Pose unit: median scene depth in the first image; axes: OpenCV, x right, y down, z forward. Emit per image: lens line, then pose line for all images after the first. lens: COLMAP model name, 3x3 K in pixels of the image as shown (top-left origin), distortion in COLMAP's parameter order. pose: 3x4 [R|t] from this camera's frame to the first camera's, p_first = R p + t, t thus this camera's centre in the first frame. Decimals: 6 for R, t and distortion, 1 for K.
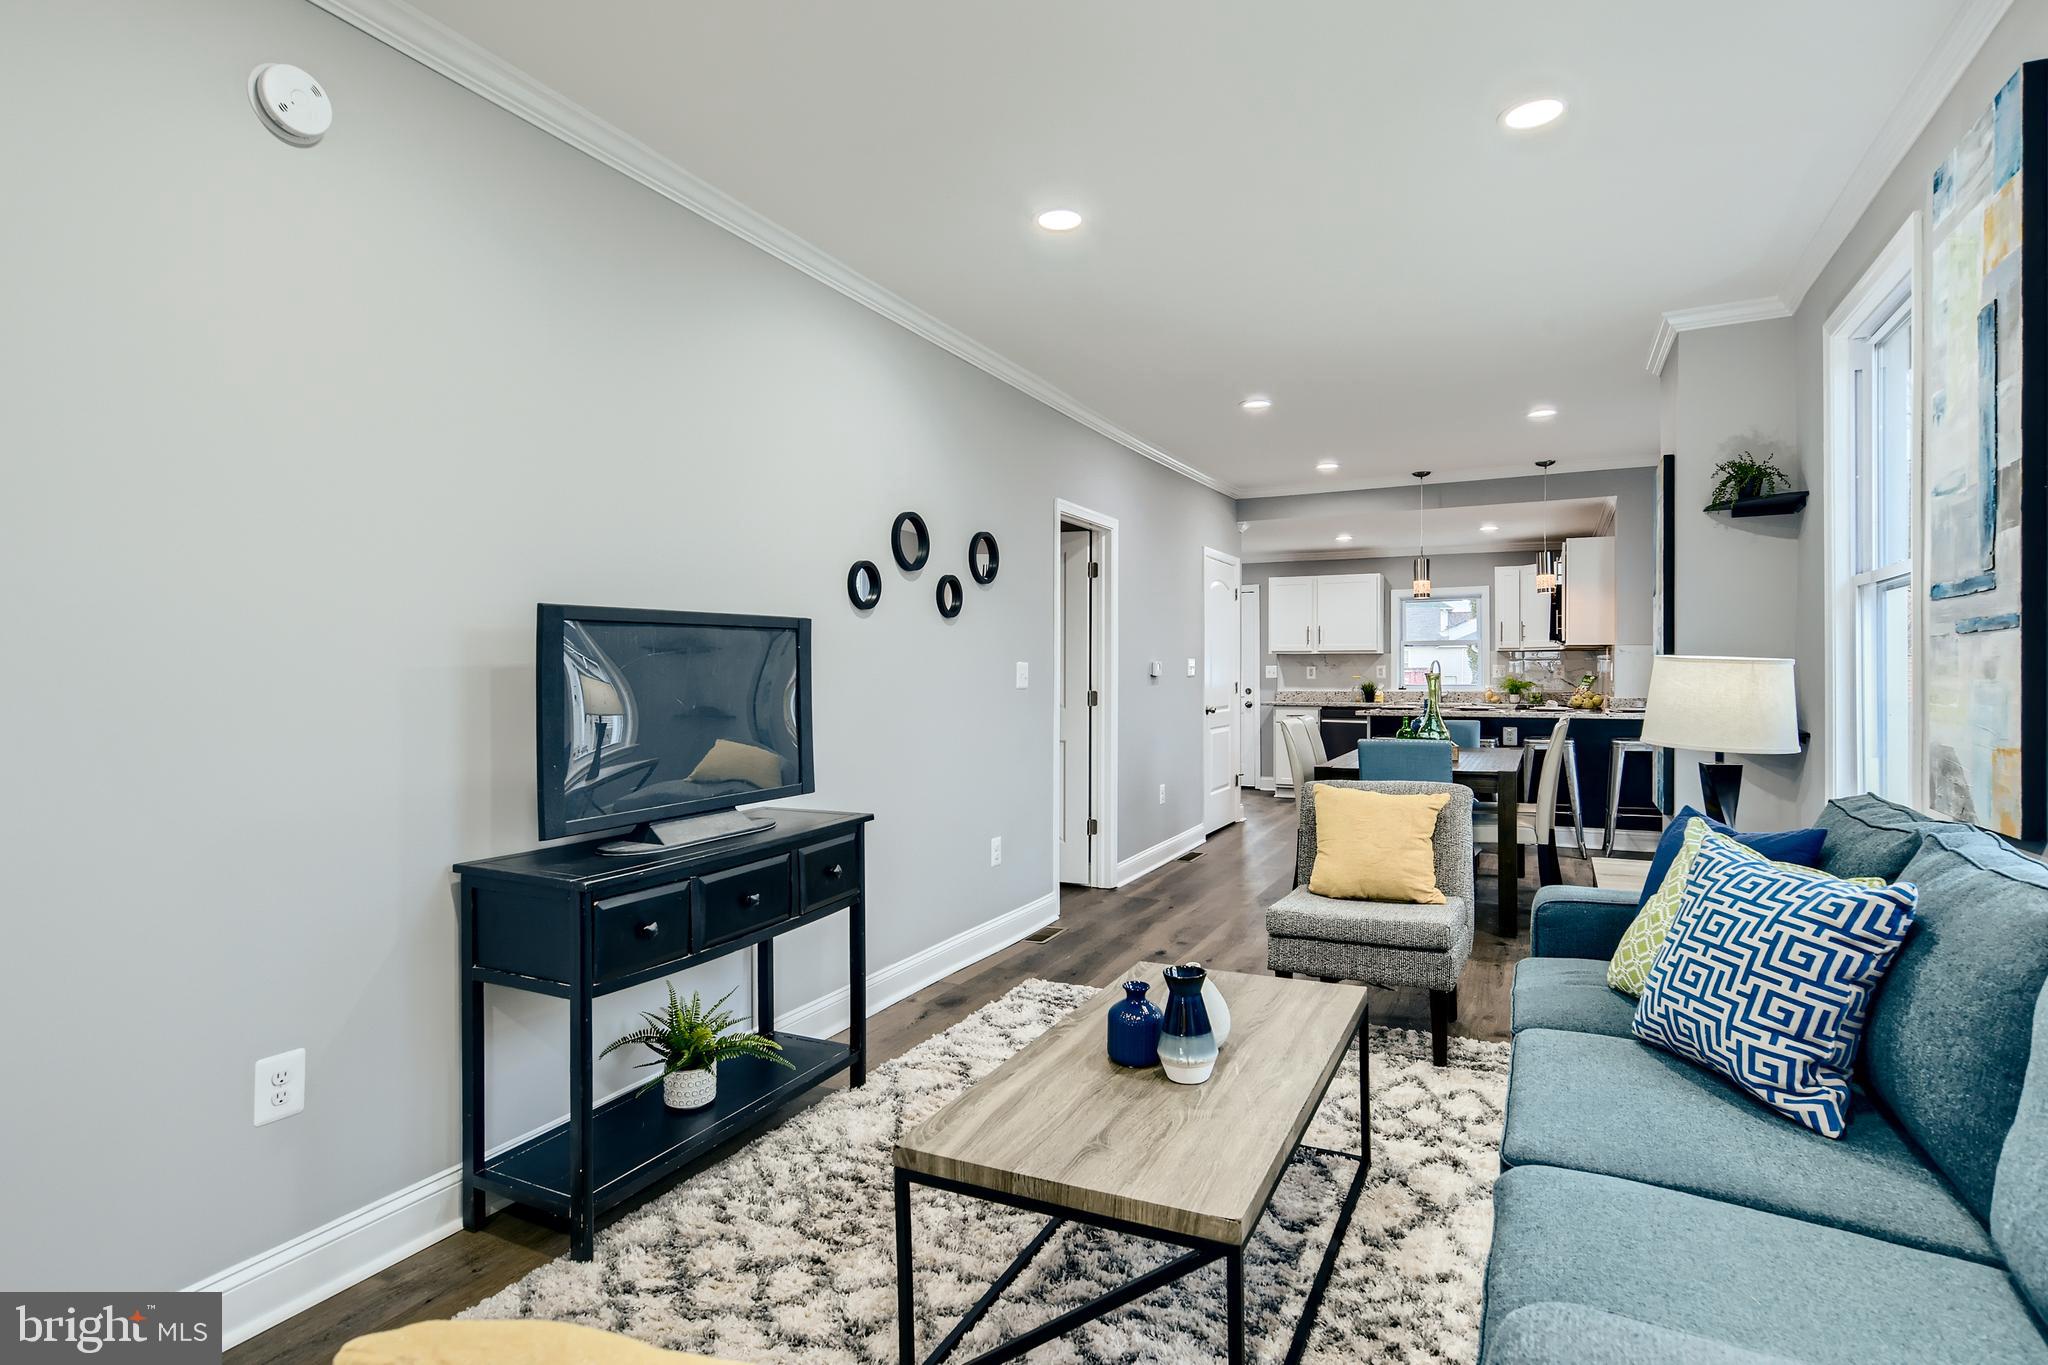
lens RADIAL K [[1049.6, 0, 1054.9], [0, 1049.6, 670.8], [0, 0, 1]] dist [0.000550, 0.000042]
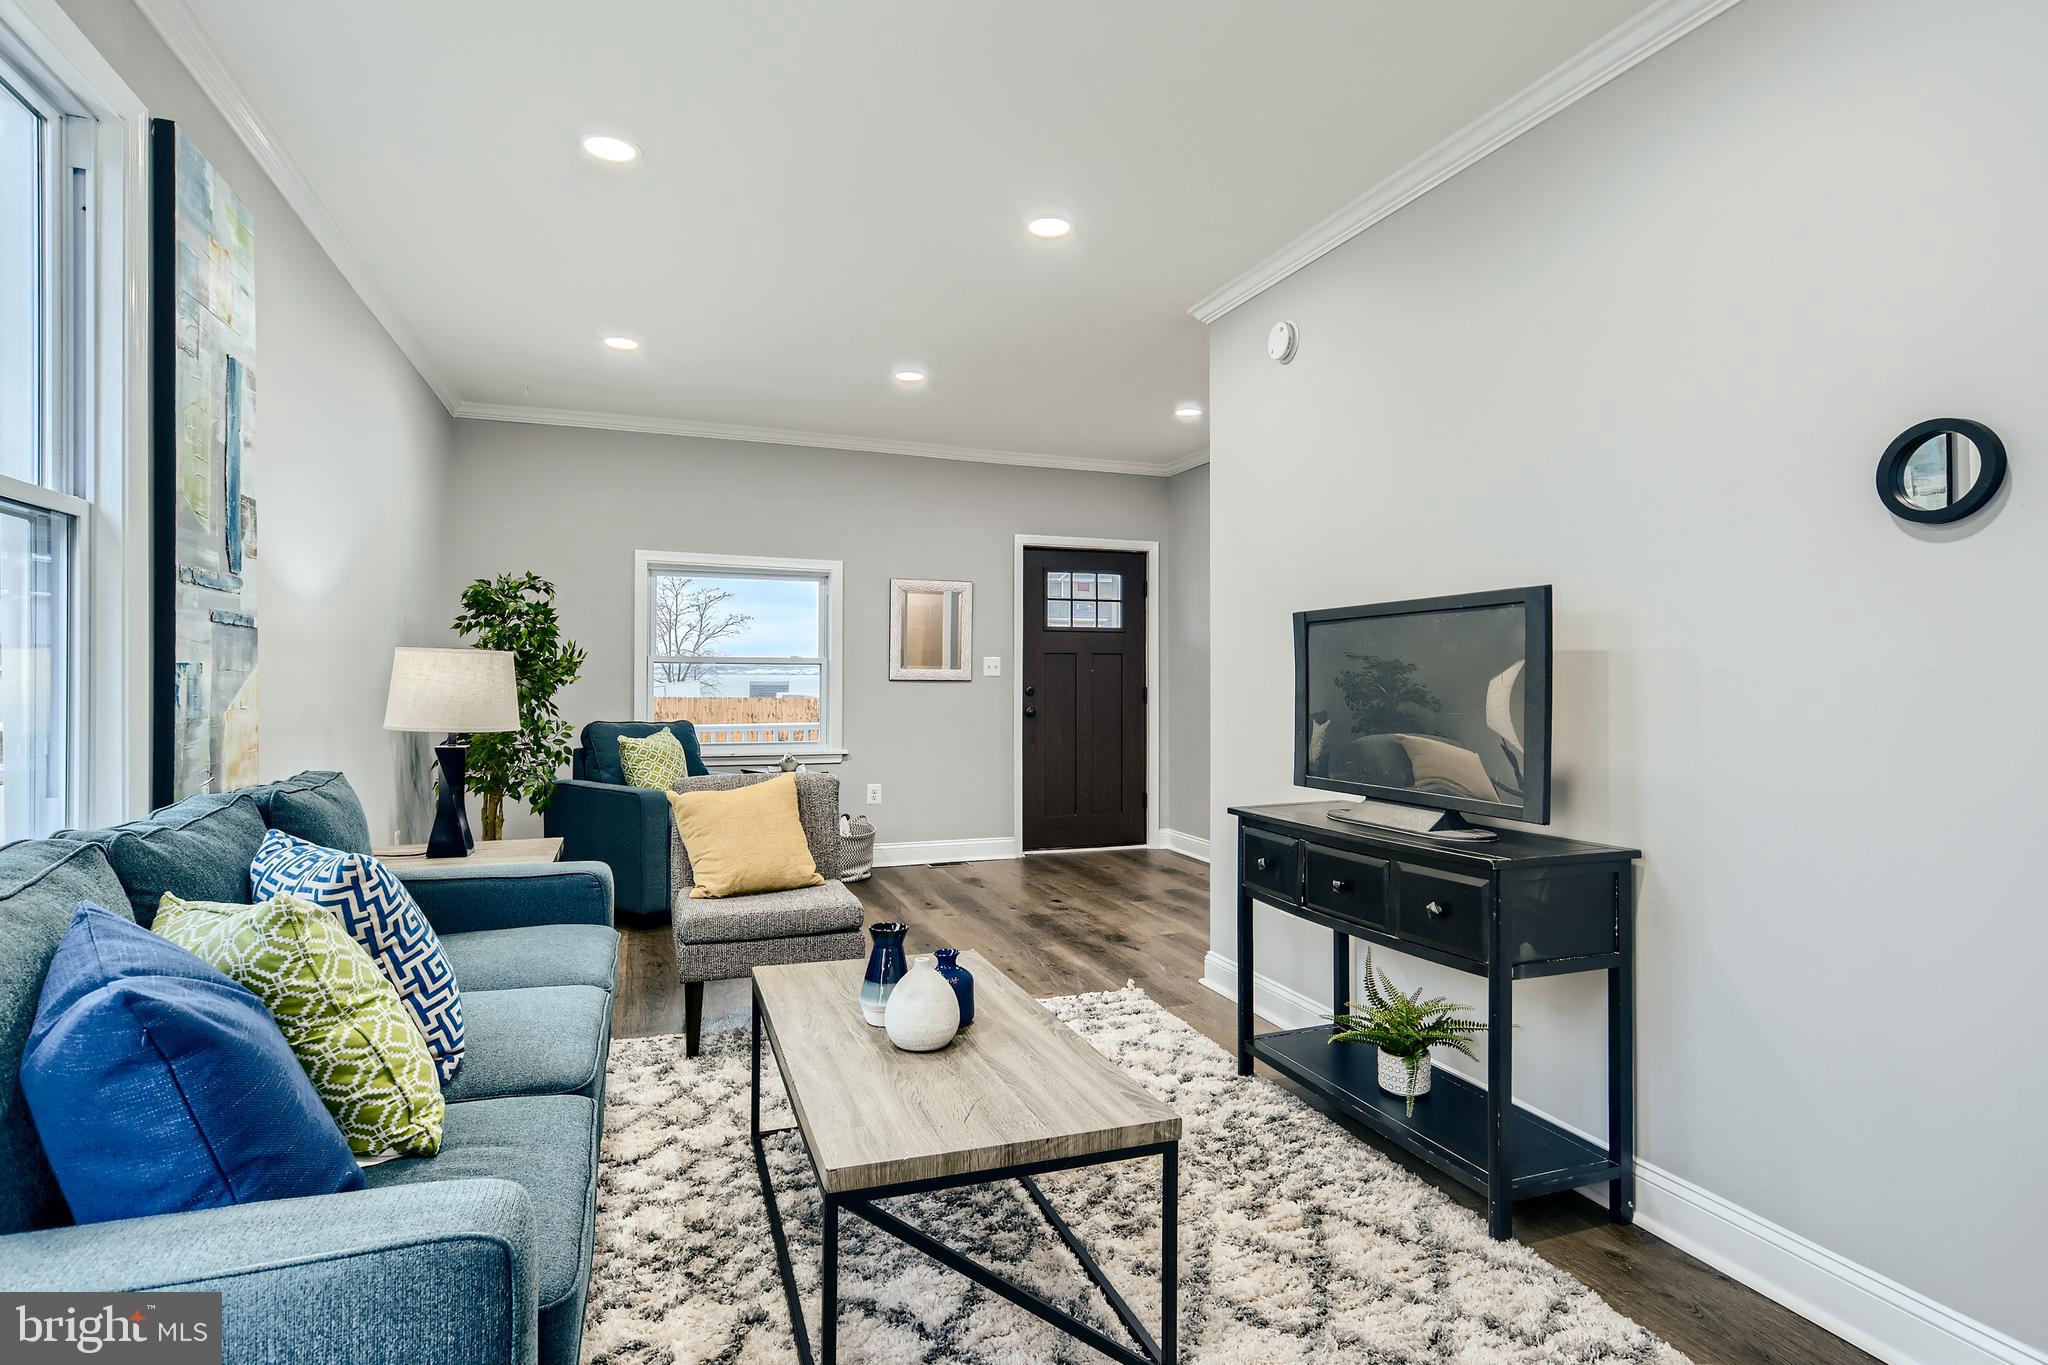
lens RADIAL K [[1049.6, 0, 1054.7], [0, 1049.6, 673.5], [0, 0, 1]] dist [0.000550, 0.000042]
pose [[-0.695710, -0.005736, -0.718300, 0.642860], [-0.007976, 0.999968, -0.000260, 0.011299], [0.718279, 0.005548, -0.695733, 1.512809]]
